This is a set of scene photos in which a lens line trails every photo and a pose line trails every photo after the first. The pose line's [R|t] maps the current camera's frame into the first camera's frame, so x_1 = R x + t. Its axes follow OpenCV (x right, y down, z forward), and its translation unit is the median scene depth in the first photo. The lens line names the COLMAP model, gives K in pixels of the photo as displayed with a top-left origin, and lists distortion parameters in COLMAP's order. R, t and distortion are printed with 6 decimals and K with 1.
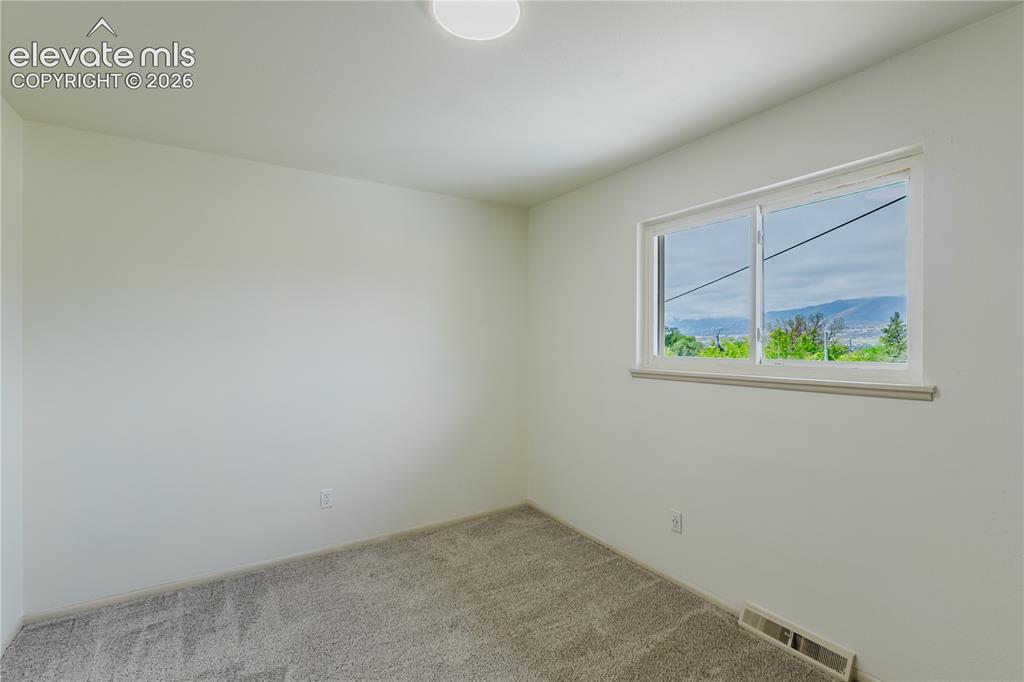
lens RADIAL K [[469.0, 0, 513.0], [0, 469.0, 343.8], [0, 0, 1]] dist [-0.002224, 0.000771]
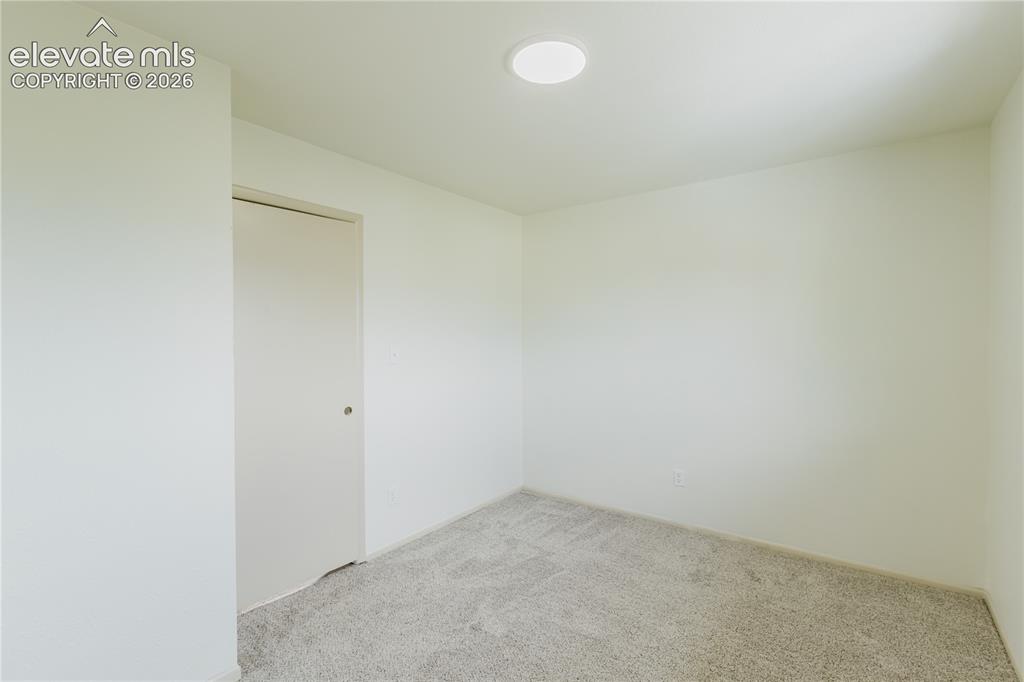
lens RADIAL K [[469.0, 0, 511.9], [0, 469.0, 339.3], [0, 0, 1]] dist [-0.002224, 0.000771]
pose [[0.346395, 0.009446, -0.938041, 0.598724], [-0.002976, 0.999955, 0.008971, -0.012182], [0.938084, -0.000316, 0.346408, 0.275761]]
